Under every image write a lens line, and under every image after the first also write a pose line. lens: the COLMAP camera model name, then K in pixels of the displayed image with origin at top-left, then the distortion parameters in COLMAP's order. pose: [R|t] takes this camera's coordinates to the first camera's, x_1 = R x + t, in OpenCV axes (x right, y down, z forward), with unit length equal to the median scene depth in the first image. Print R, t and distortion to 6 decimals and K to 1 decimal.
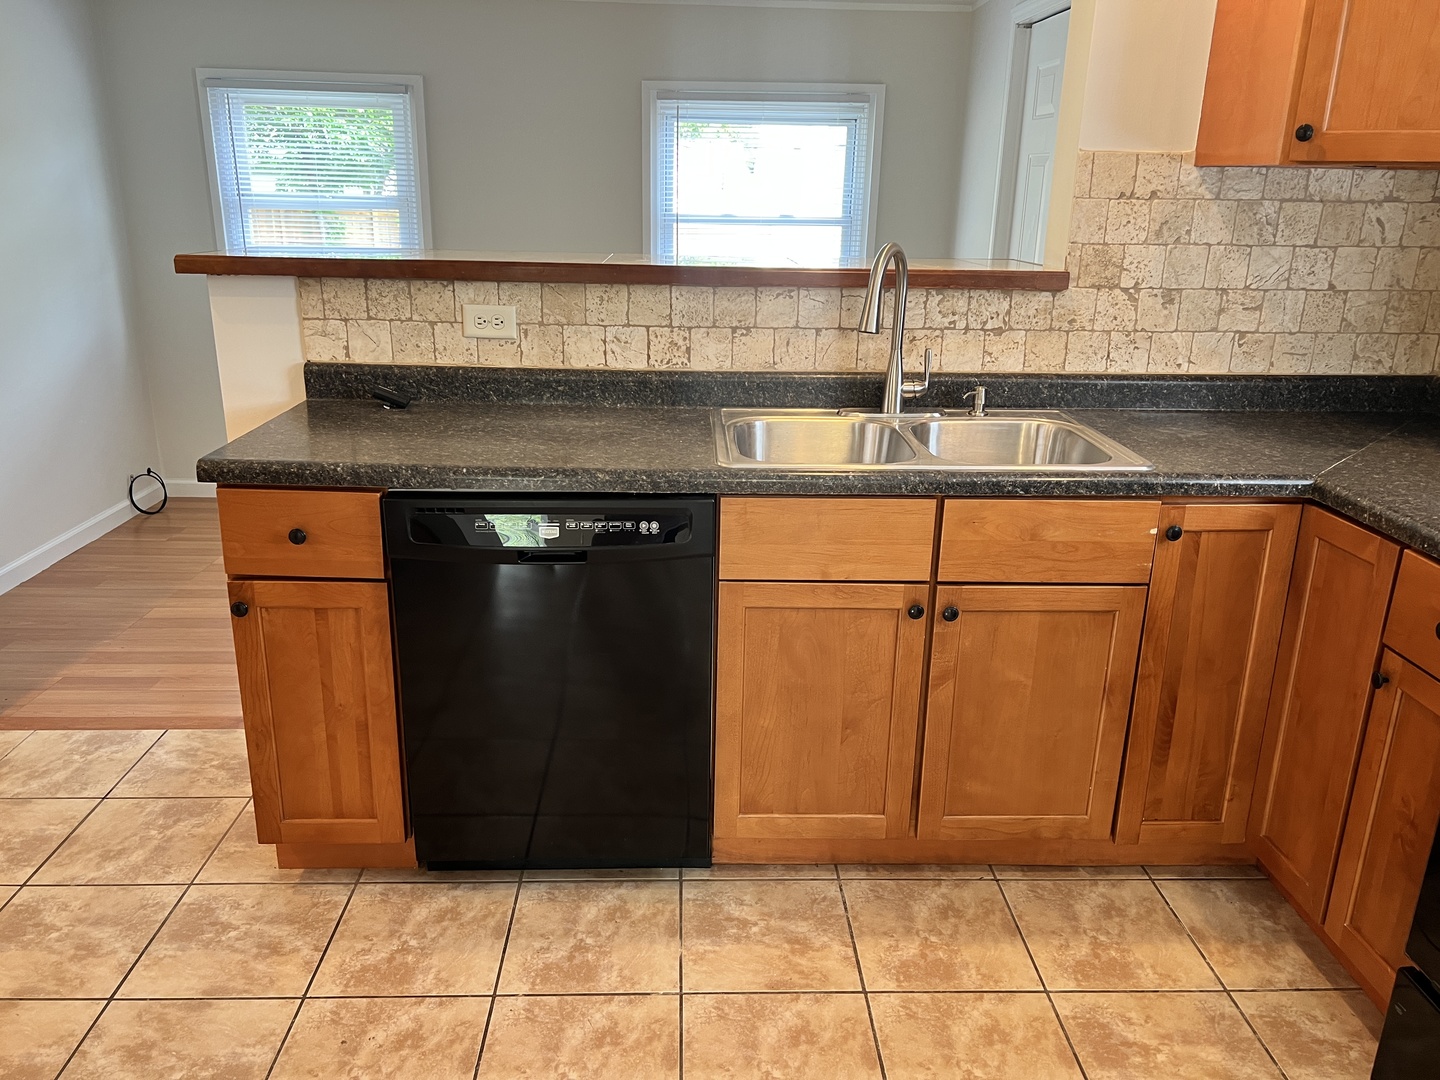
lens RADIAL K [[1086.8, 0, 722.3], [0, 1086.8, 548.9], [0, 0, 1]] dist [0.040247, -0.037935]
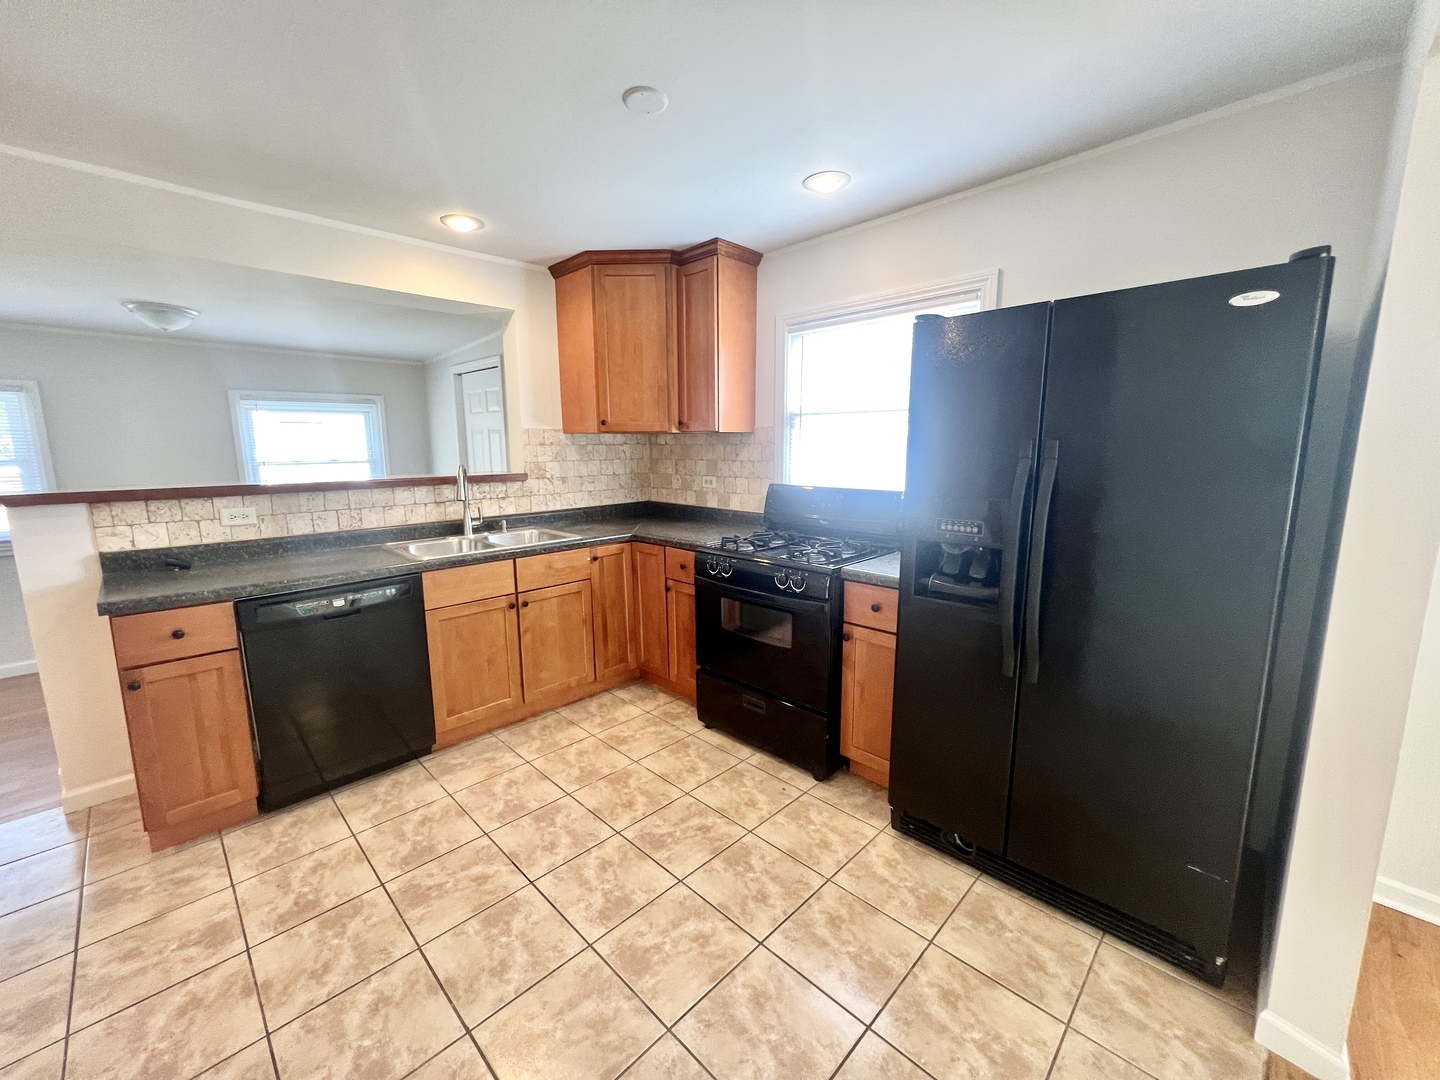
lens RADIAL K [[576.2, 0, 718.9], [0, 576.2, 537.5], [0, 0, 1]] dist [-0.002042, 0.000028]
pose [[0.727183, -0.133840, 0.673269, -0.323871], [0.236549, 0.969591, -0.062745, 0.095031], [-0.644398, 0.204888, 0.736730, -0.285792]]
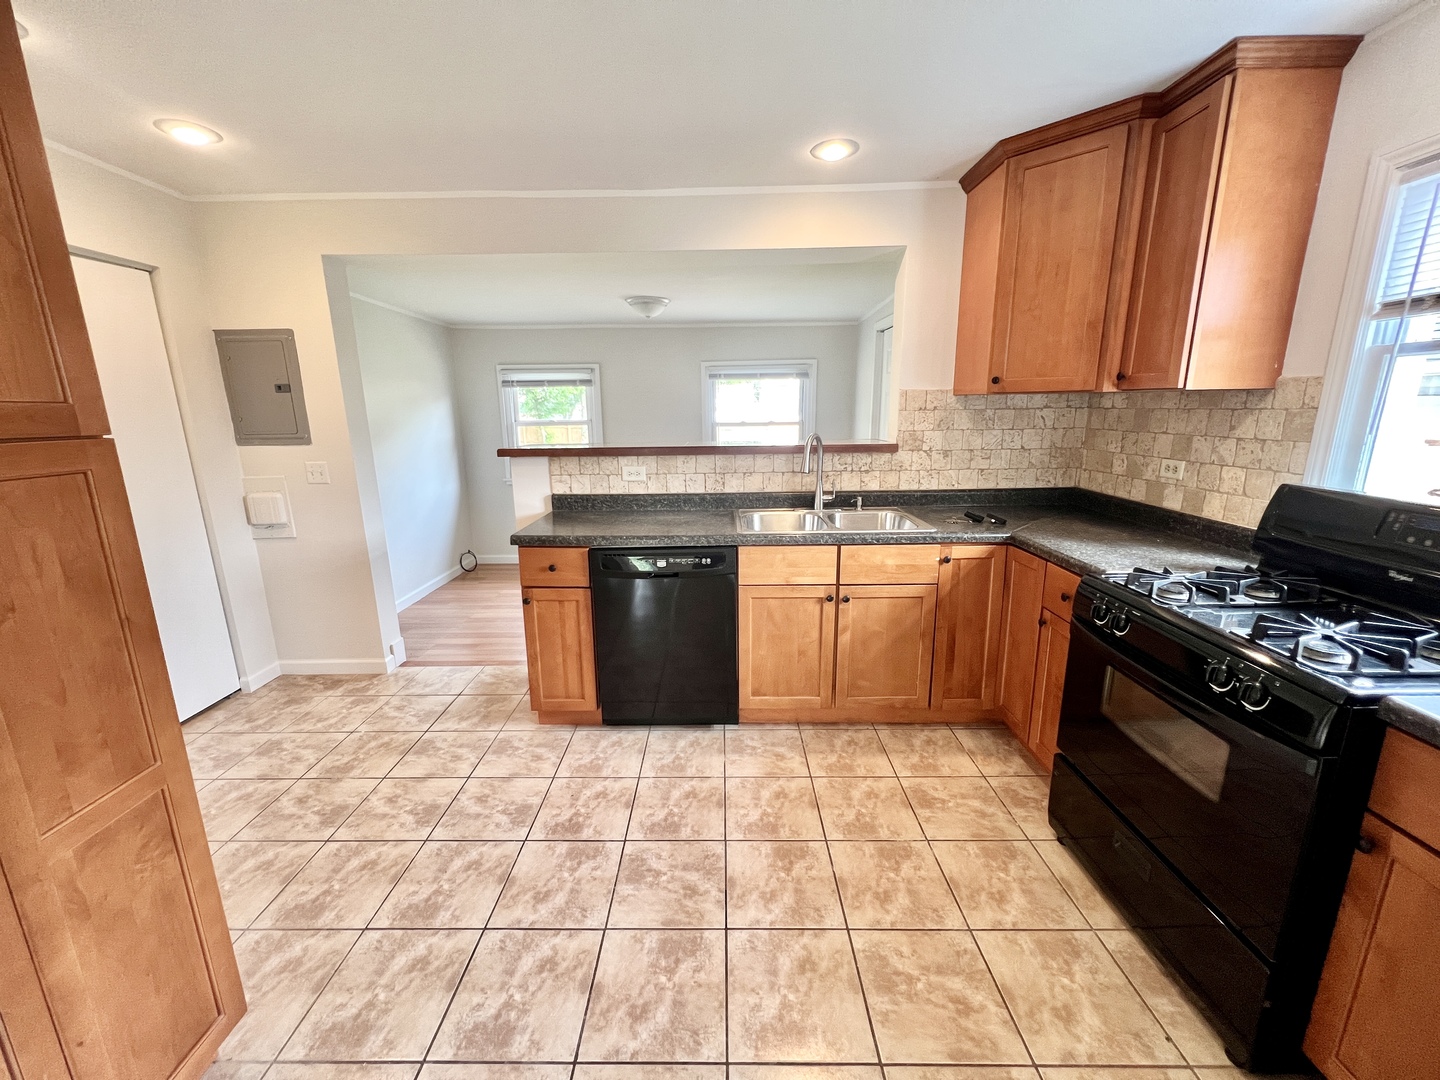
lens RADIAL K [[576.2, 0, 714.1], [0, 576.2, 537.8], [0, 0, 1]] dist [-0.002042, 0.000028]
pose [[0.998222, -0.021760, -0.055494, 0.013274], [0.016214, 0.995005, -0.098500, 0.044747], [0.057360, 0.097425, 0.993589, -0.159085]]
